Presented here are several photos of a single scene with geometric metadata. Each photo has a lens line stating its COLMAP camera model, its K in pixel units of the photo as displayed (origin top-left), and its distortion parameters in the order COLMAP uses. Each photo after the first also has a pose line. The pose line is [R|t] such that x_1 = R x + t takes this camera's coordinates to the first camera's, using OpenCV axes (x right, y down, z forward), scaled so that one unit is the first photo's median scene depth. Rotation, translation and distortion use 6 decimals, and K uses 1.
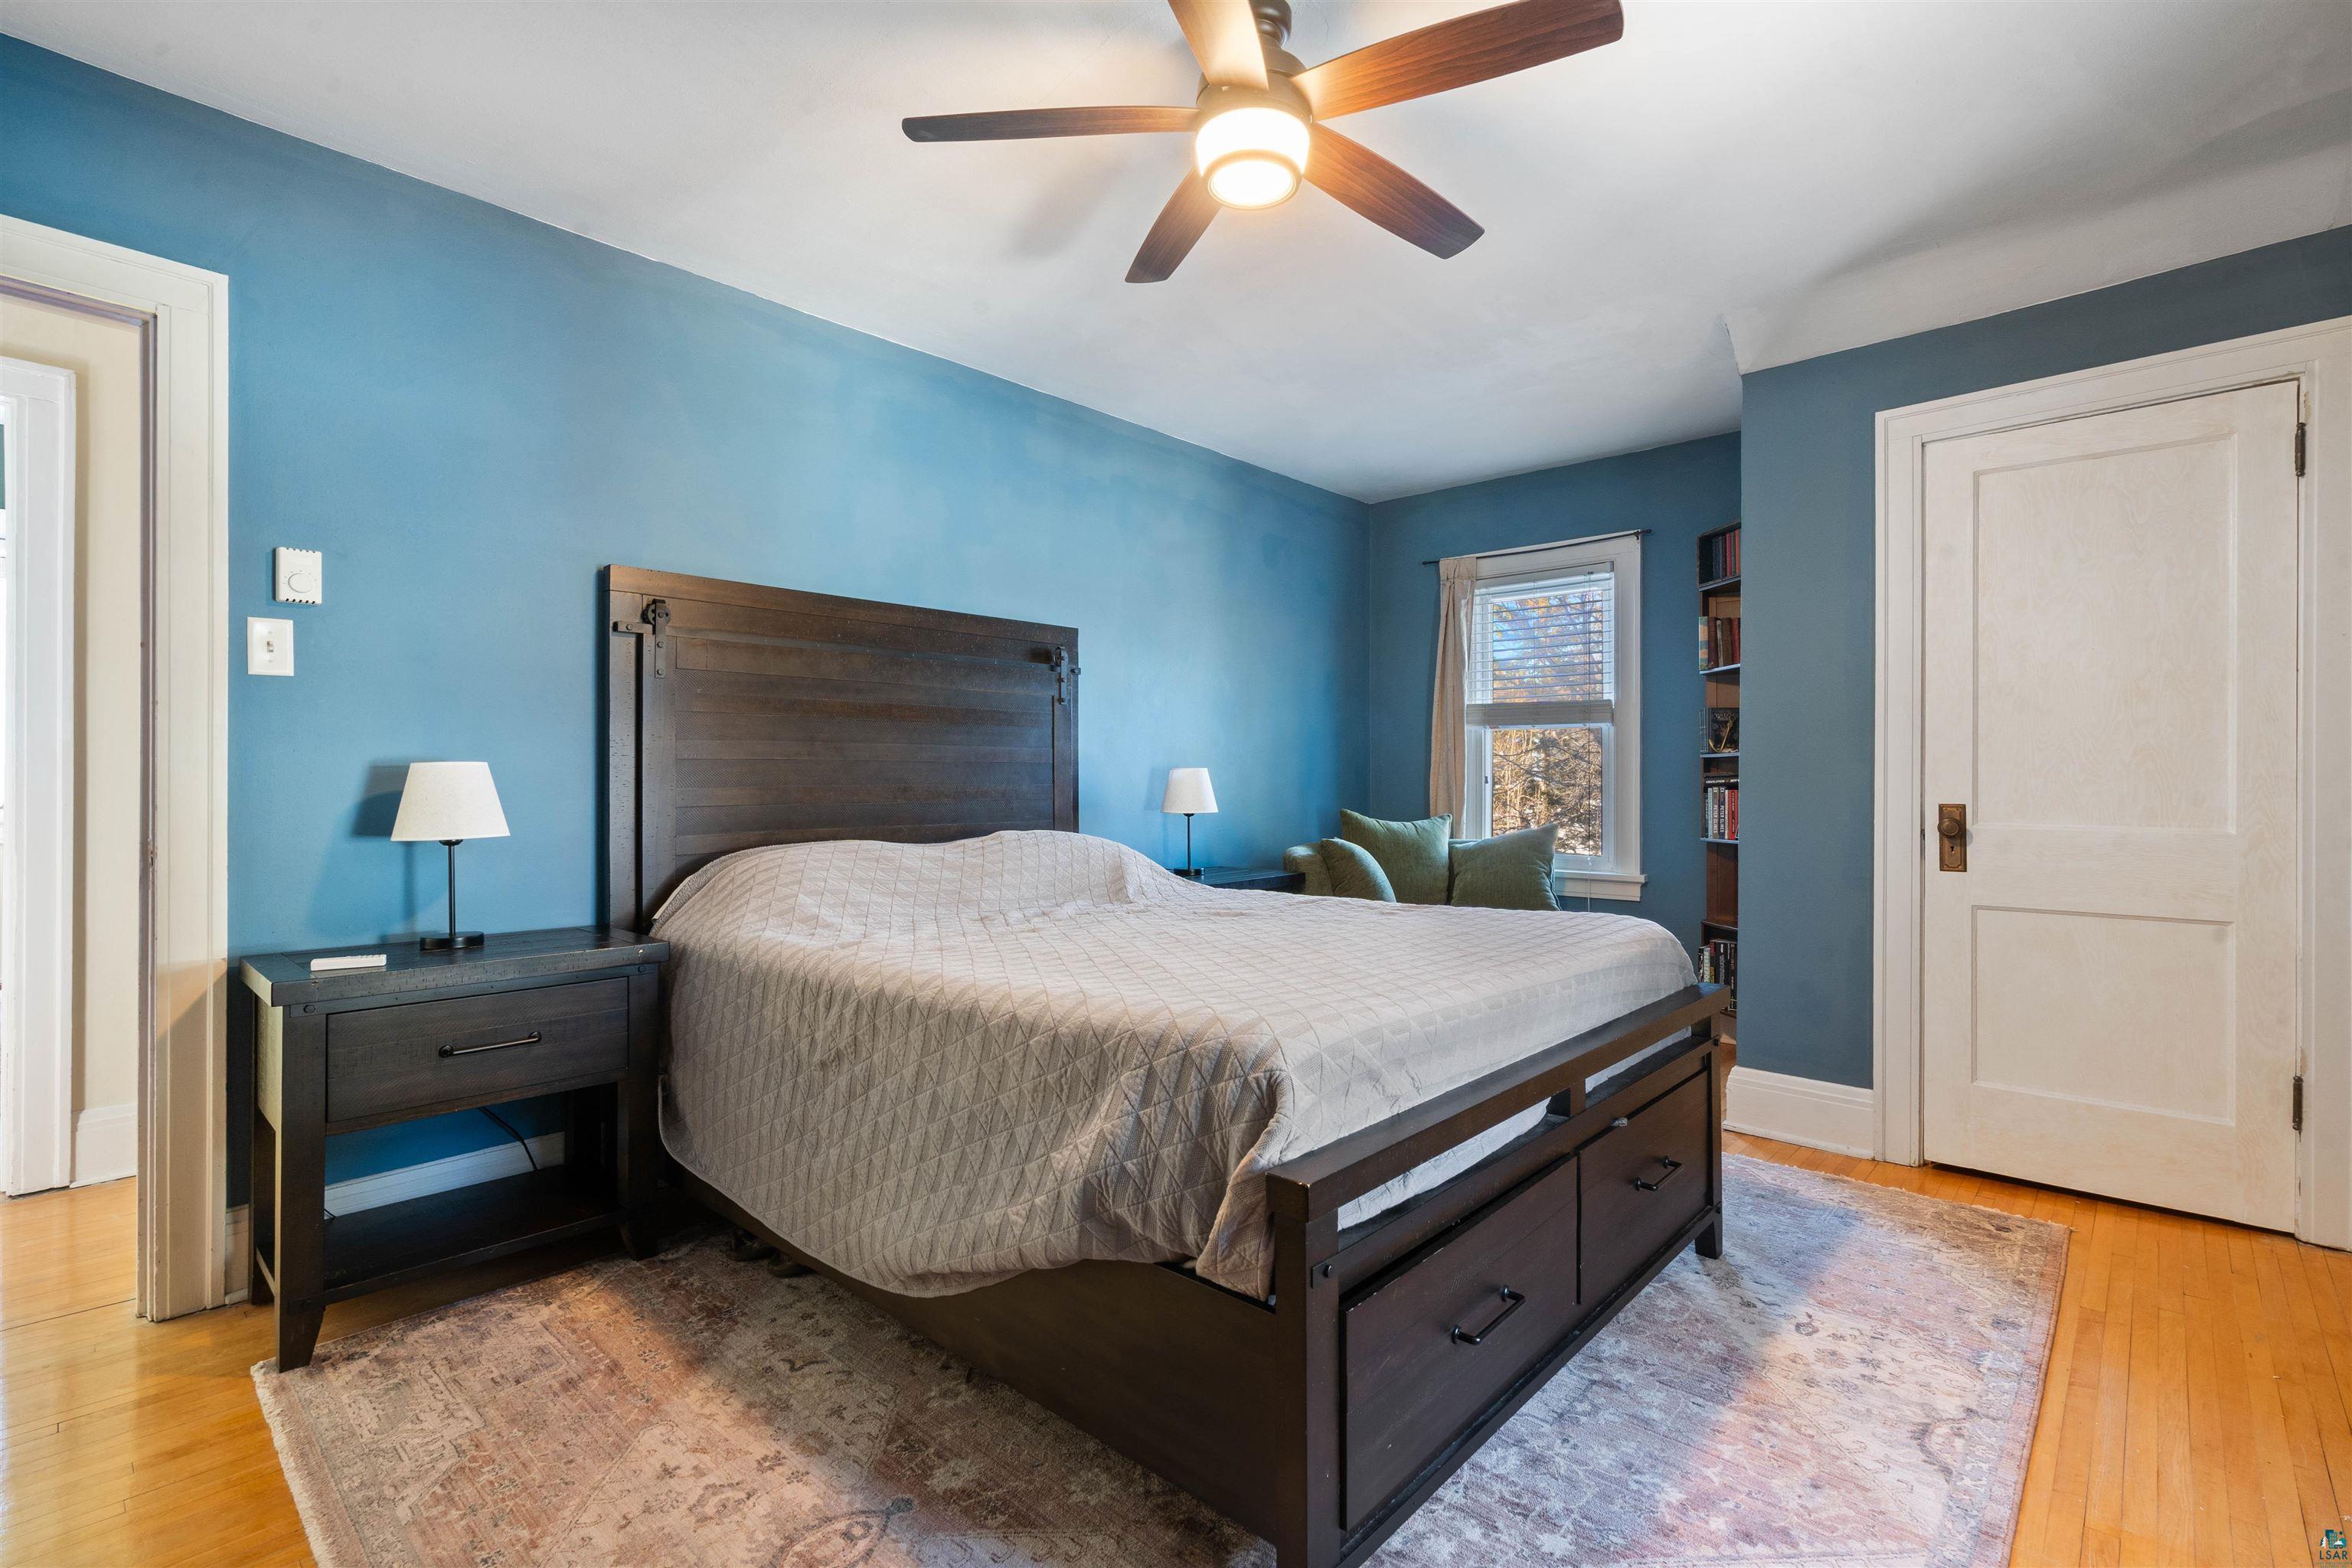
lens RADIAL K [[1081.8, 0, 1170.4], [0, 1081.8, 775.2], [0, 0, 1]] dist [0.001314, 0.000521]
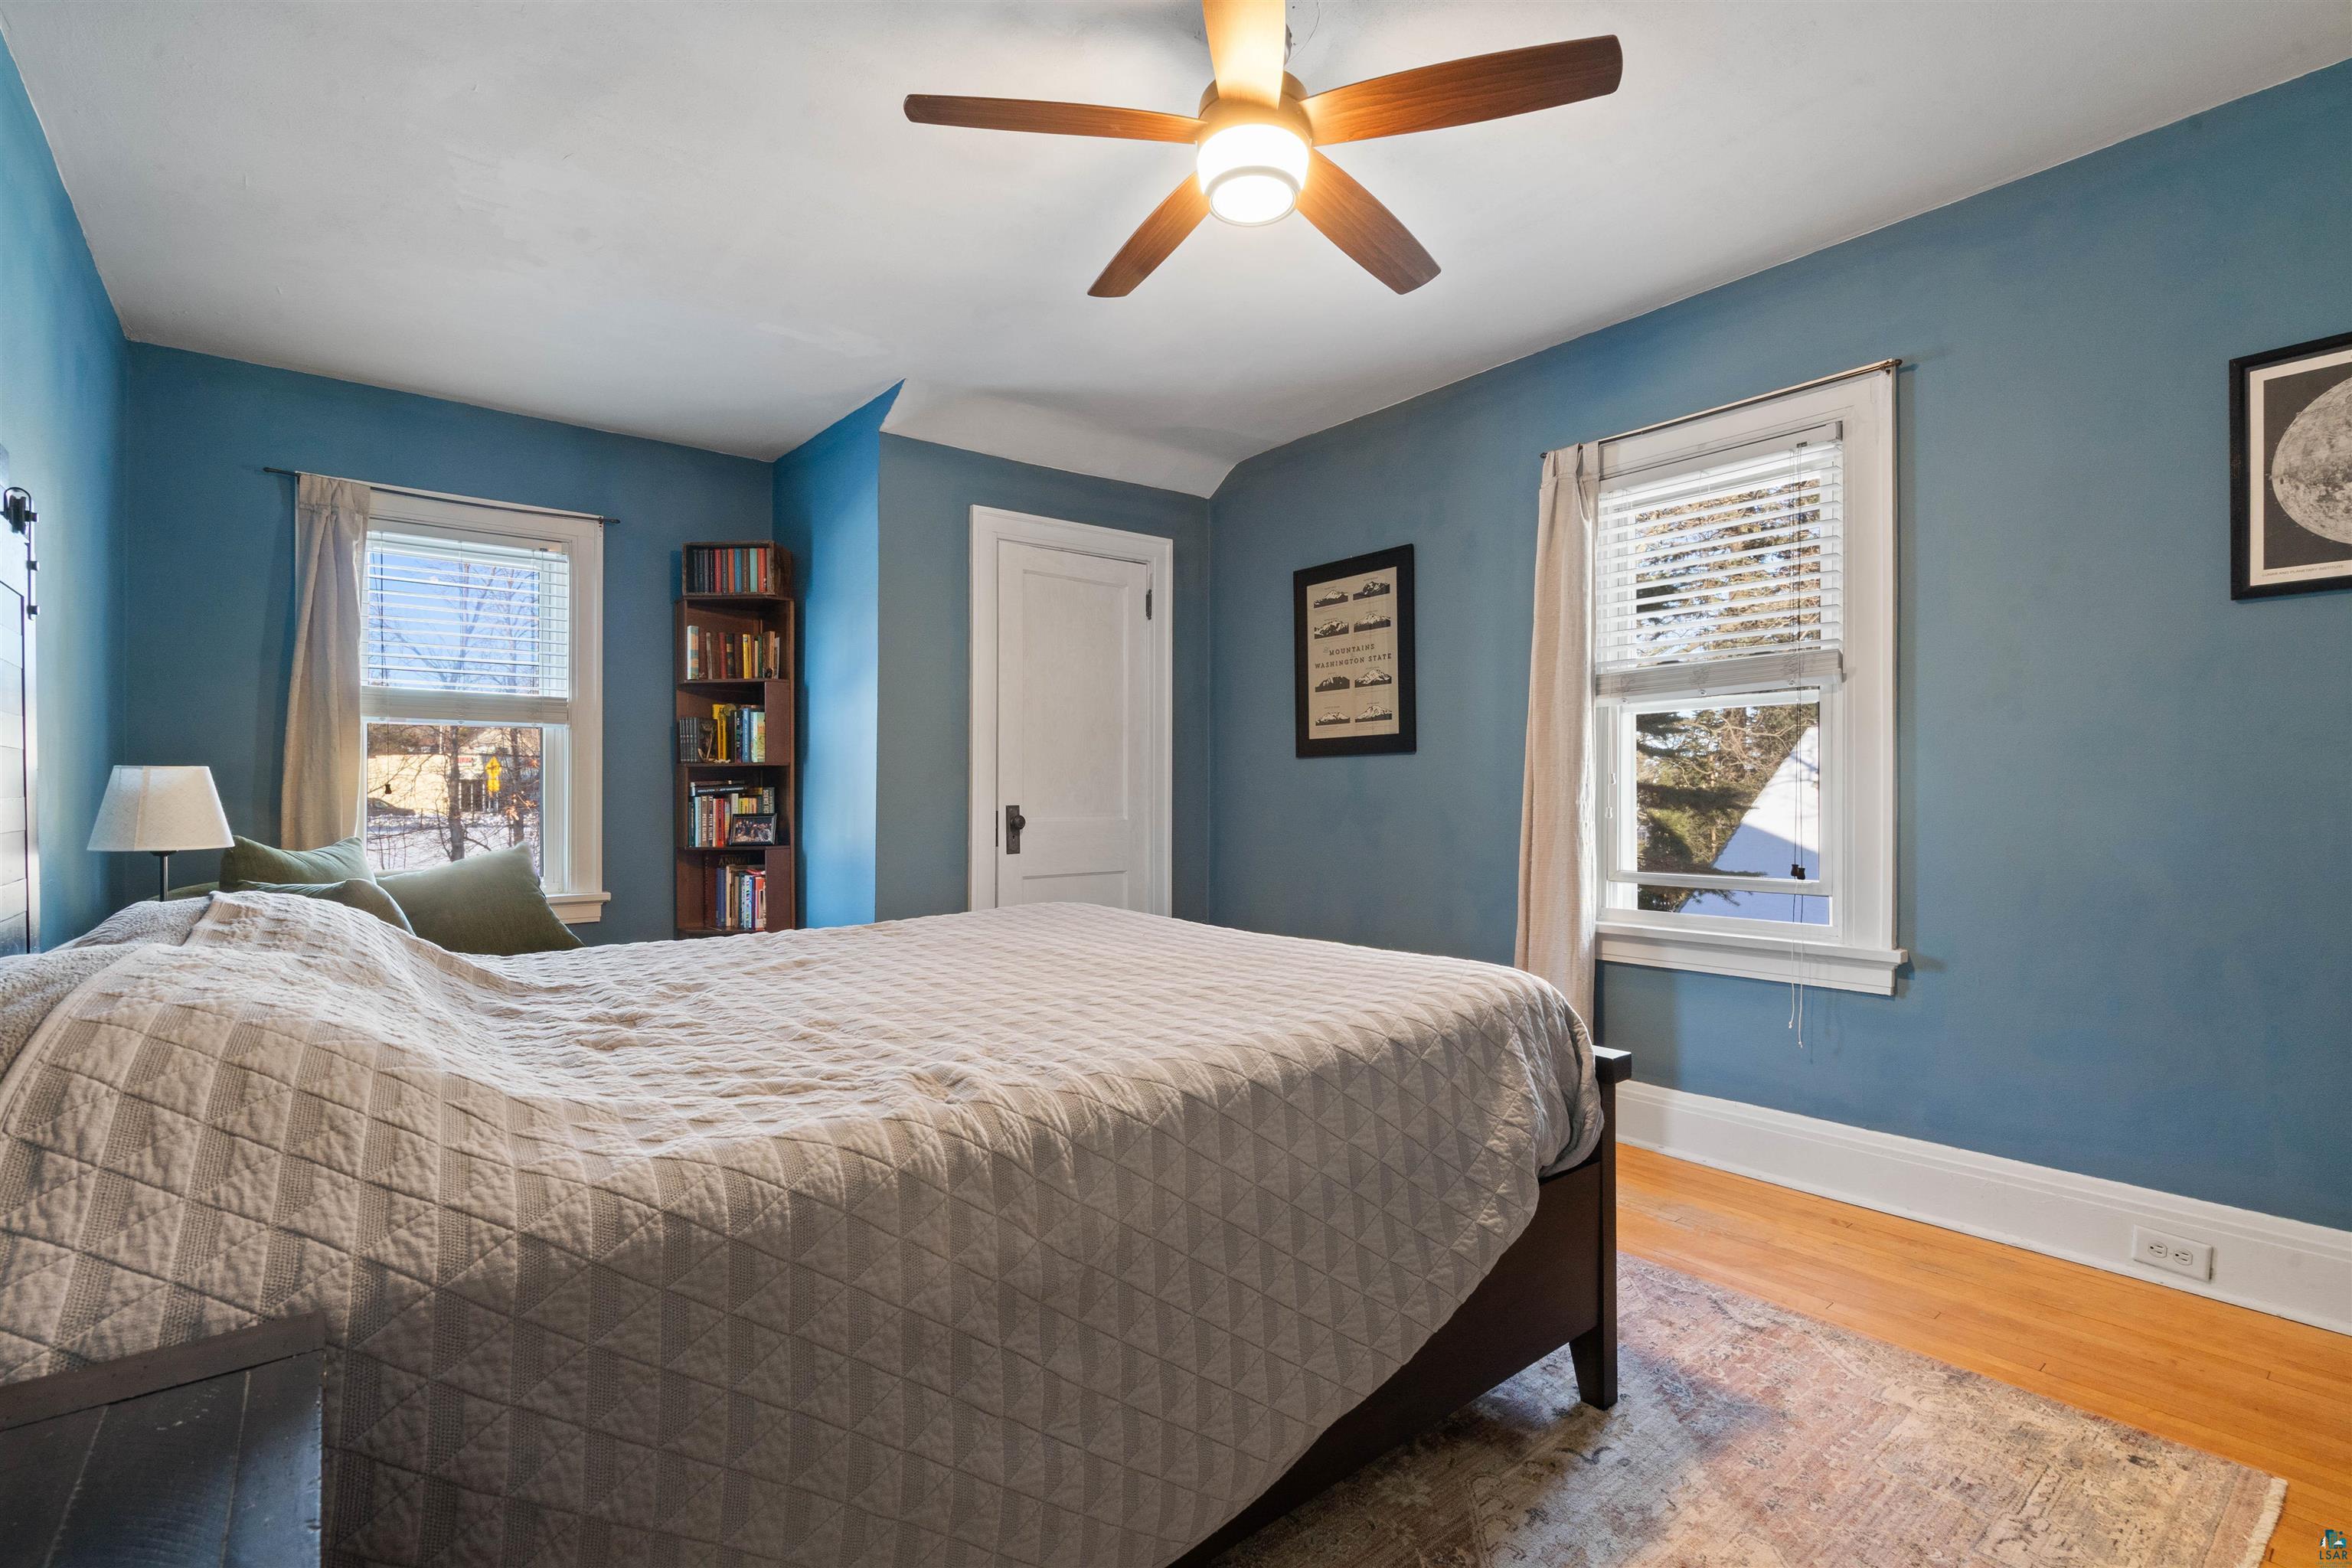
lens RADIAL K [[1081.8, 0, 1169.2], [0, 1081.8, 790.5], [0, 0, 1]] dist [0.001314, 0.000521]
pose [[0.140718, -0.002248, 0.990047, -0.611818], [-0.000392, 0.999997, 0.002327, 0.004372], [-0.990050, -0.000716, 0.140716, 0.599763]]
